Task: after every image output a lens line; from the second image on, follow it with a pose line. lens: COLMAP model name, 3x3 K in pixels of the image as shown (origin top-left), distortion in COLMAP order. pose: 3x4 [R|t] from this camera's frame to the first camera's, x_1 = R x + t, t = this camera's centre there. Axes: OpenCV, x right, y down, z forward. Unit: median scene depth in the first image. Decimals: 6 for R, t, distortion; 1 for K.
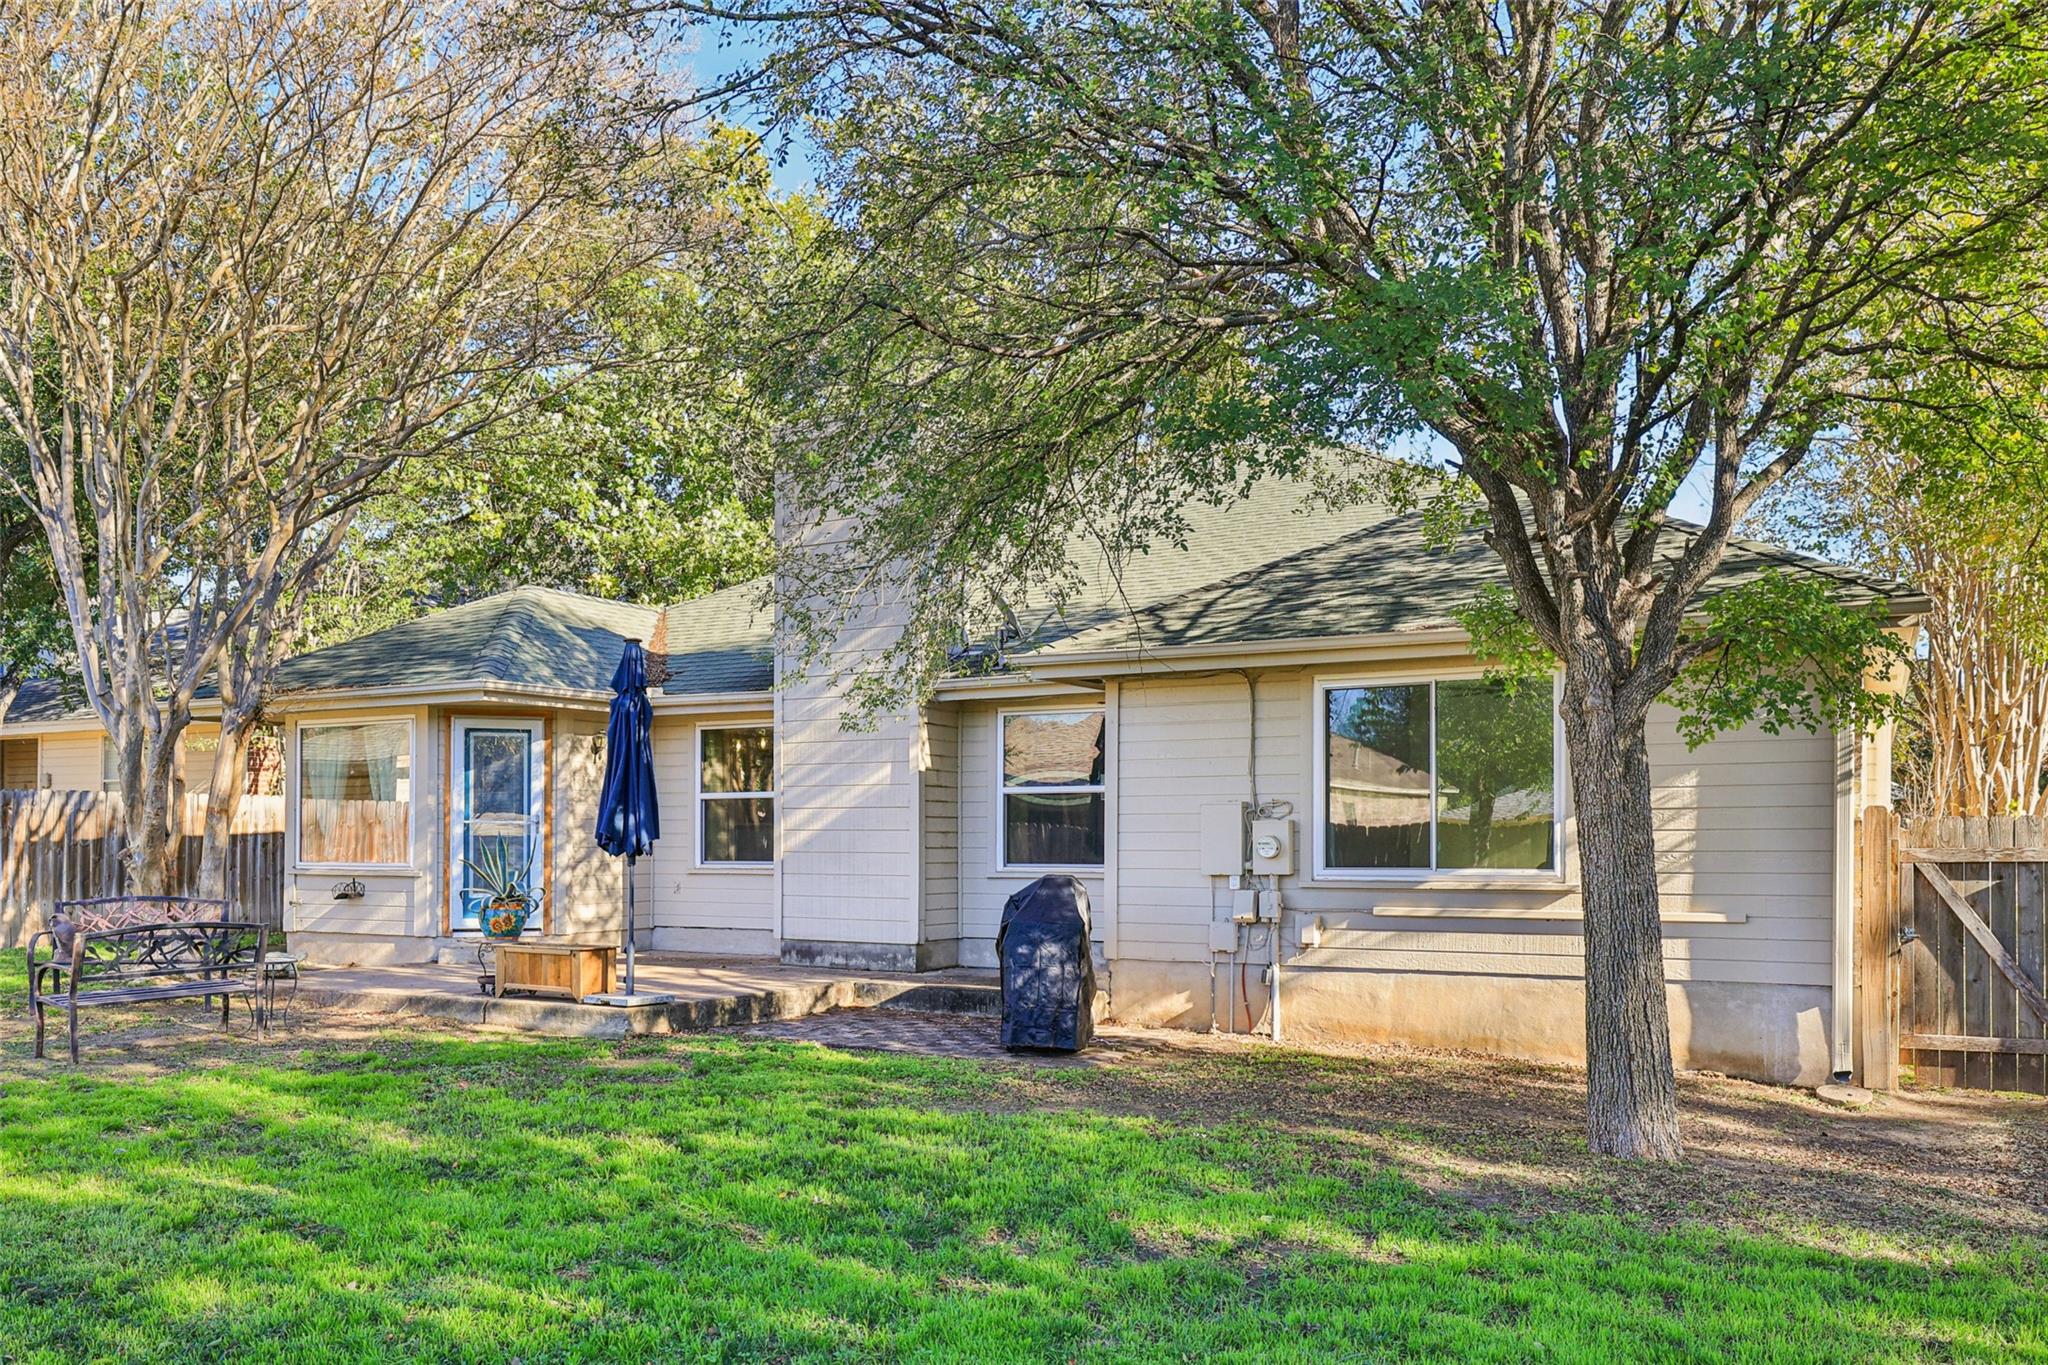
lens RADIAL K [[1567.5, 0, 1019.6], [0, 1567.5, 807.9], [0, 0, 1]] dist [-0.000246, -0.002740]
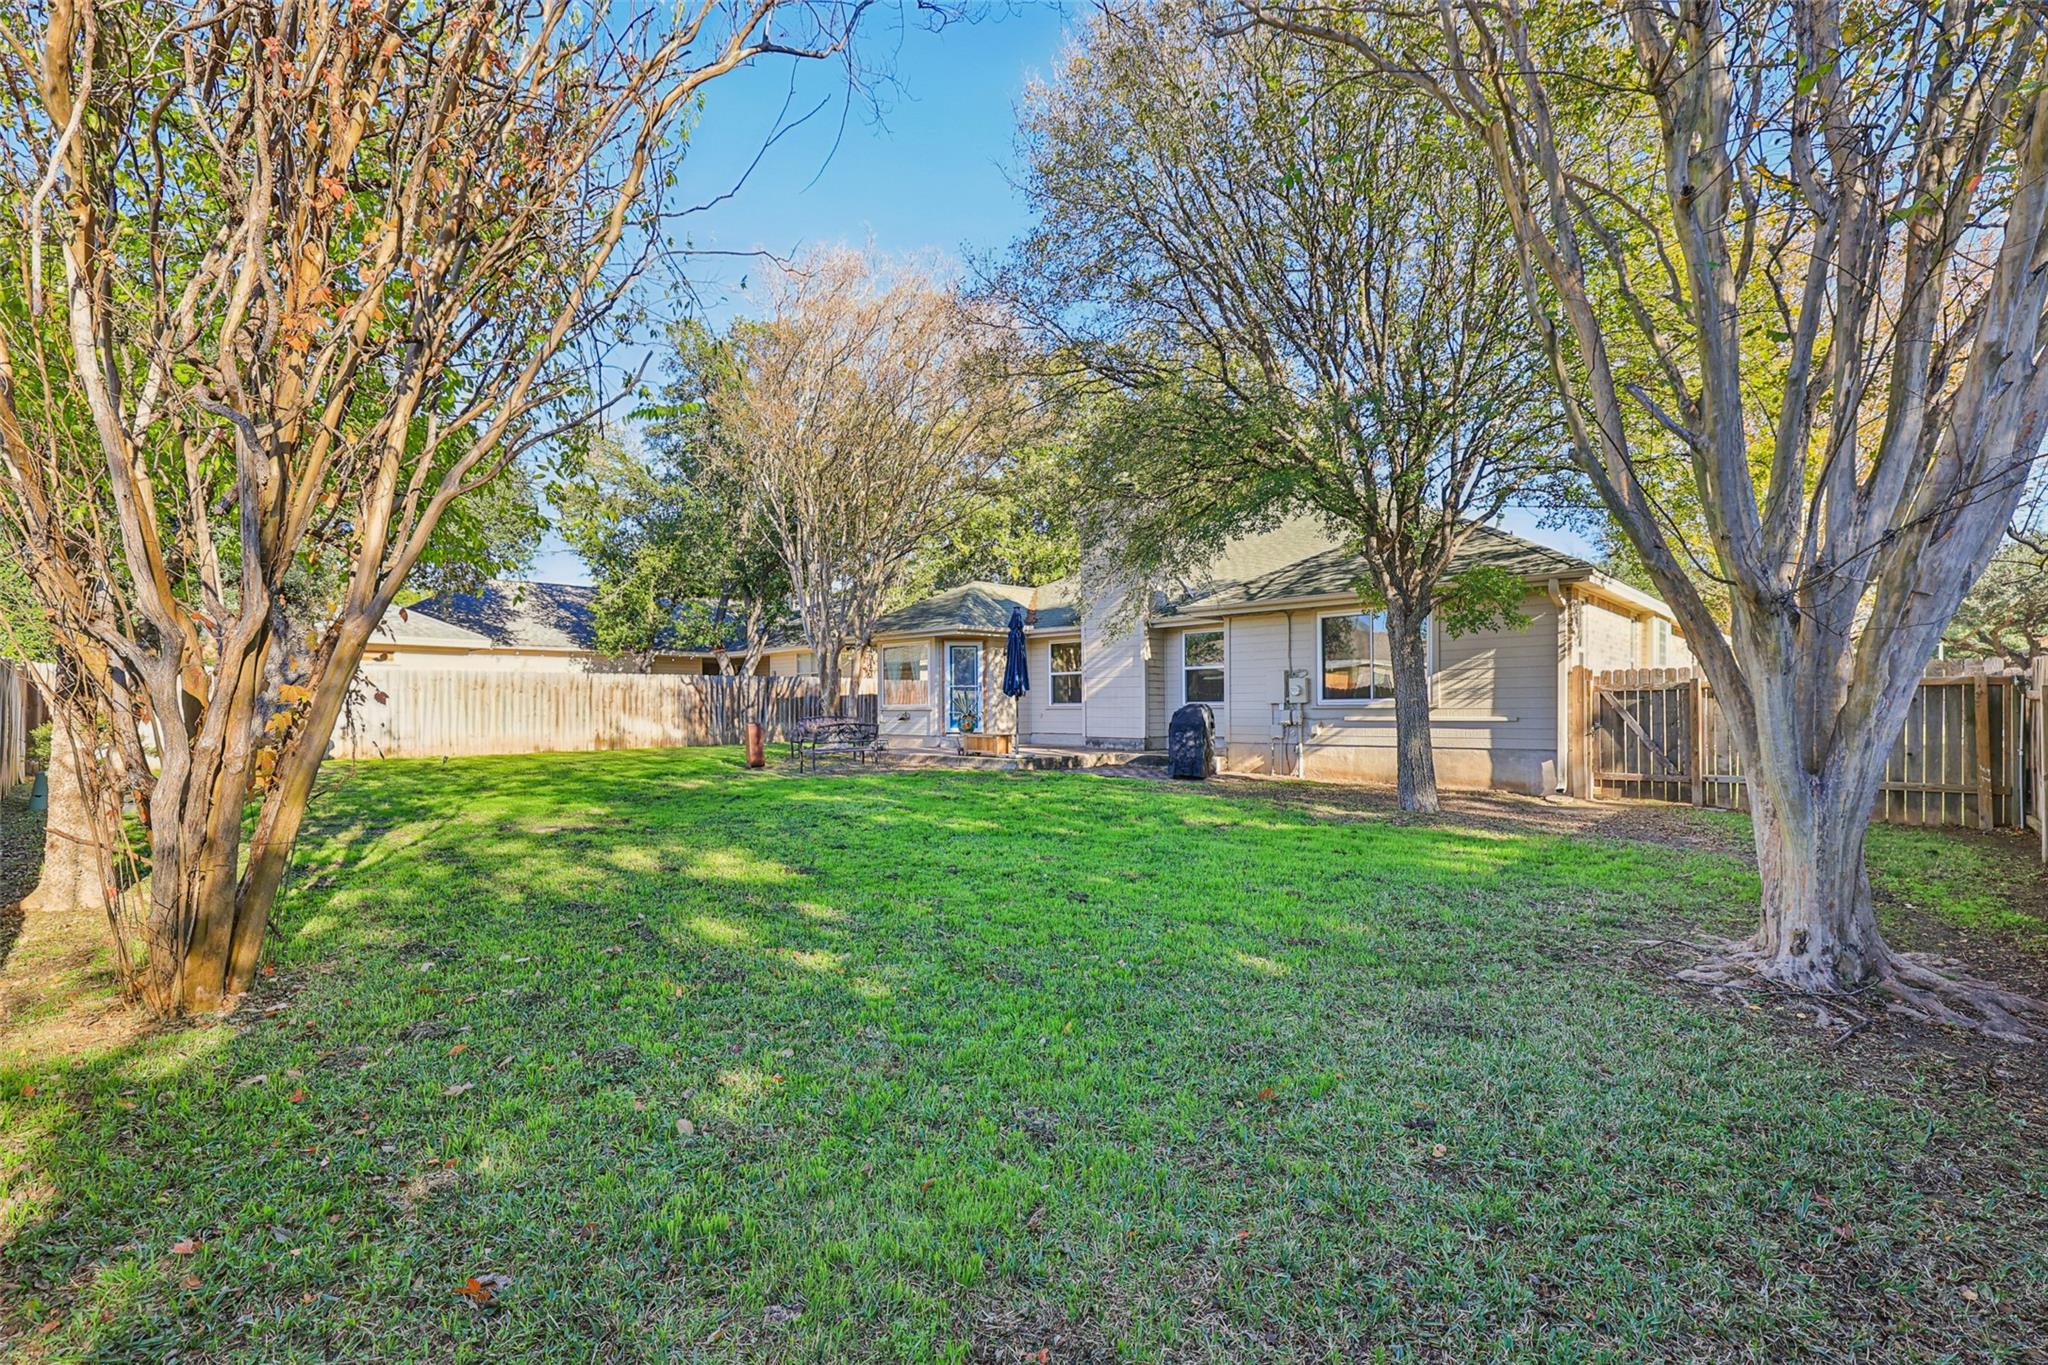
lens RADIAL K [[864.2, 0, 1024.0], [0, 864.2, 682.5], [0, 0, 1]] dist [0.000526, 0.000075]
pose [[0.968320, -0.014046, -0.249318, 0.077725], [0.012895, 0.999897, -0.006247, 0.014323], [0.249380, 0.002834, 0.968402, -0.235316]]
